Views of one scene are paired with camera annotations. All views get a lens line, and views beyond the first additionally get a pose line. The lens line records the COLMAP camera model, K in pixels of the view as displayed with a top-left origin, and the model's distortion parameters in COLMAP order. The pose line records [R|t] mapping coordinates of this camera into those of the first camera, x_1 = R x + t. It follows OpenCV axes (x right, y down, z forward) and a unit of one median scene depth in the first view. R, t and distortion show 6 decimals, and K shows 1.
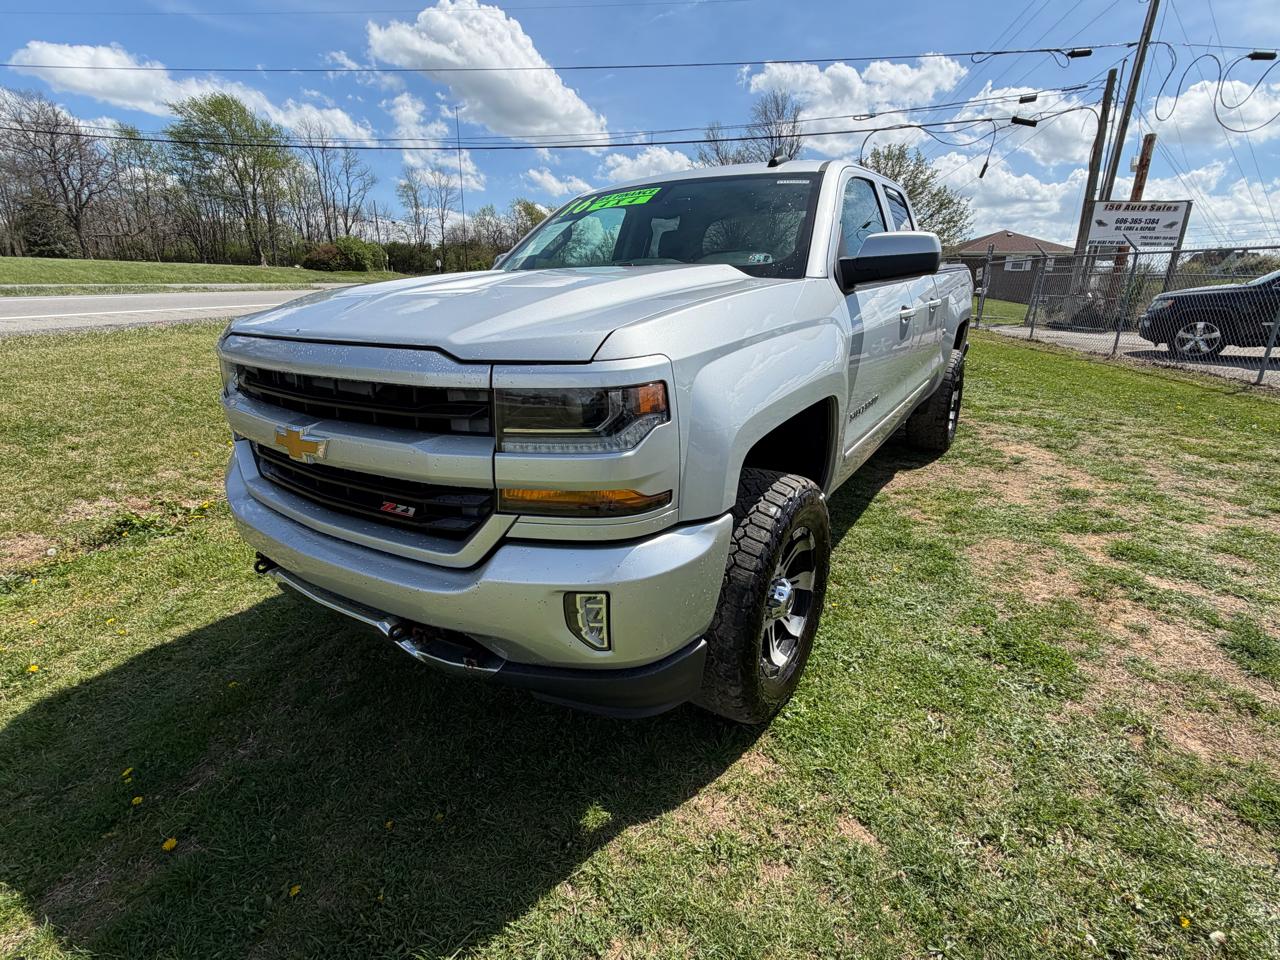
lens RADIAL K [[609.2, 0, 638.7], [0, 609.2, 476.6], [0, 0, 1]] dist [0.002258, -0.001085]
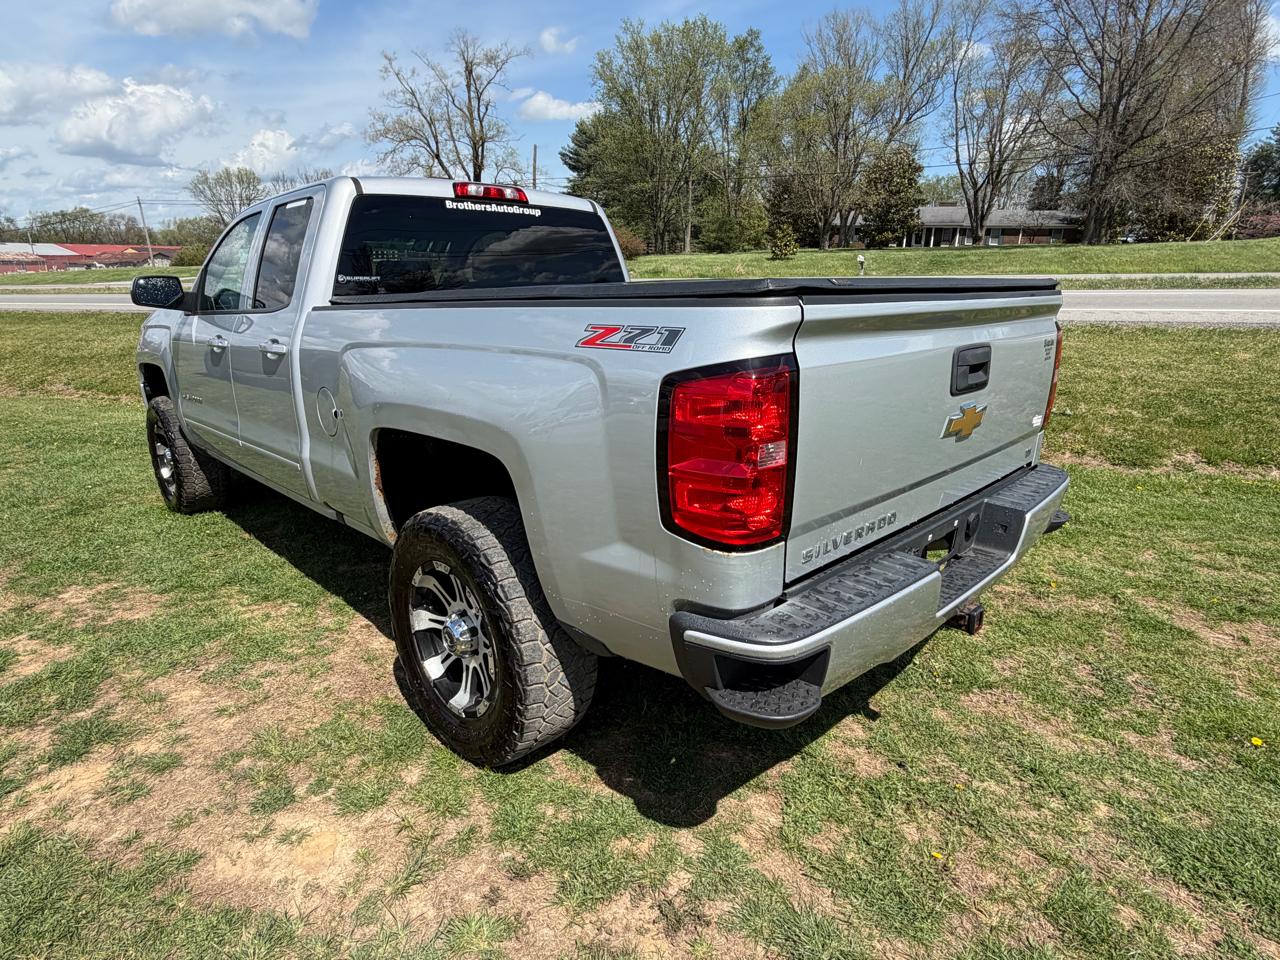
lens RADIAL K [[719.0, 0, 634.5], [0, 719.0, 472.2], [0, 0, 1]] dist [-0.000026, -0.001625]
pose [[-0.220854, 0.264873, -0.938651, 0.190419], [-0.285826, 0.902582, 0.321947, -0.085428], [0.932485, 0.339394, -0.123631, 0.242467]]
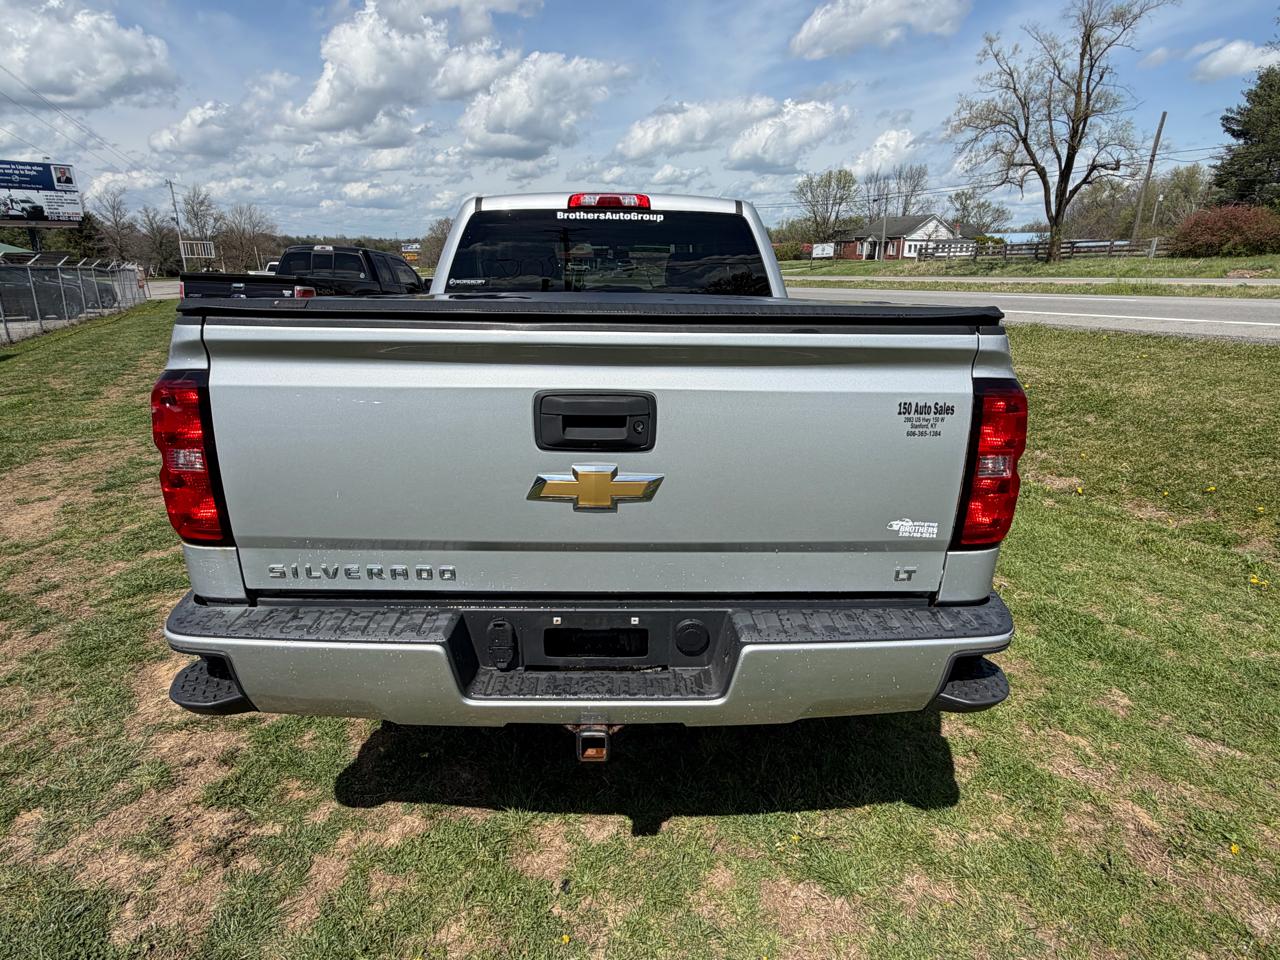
lens RADIAL K [[719.0, 0, 635.2], [0, 719.0, 474.6], [0, 0, 1]] dist [-0.000026, -0.001625]
pose [[-0.830088, 0.156769, -0.535142, 0.130865], [-0.163765, 0.848816, 0.502684, -0.109784], [0.533043, 0.504910, -0.678919, 0.313860]]
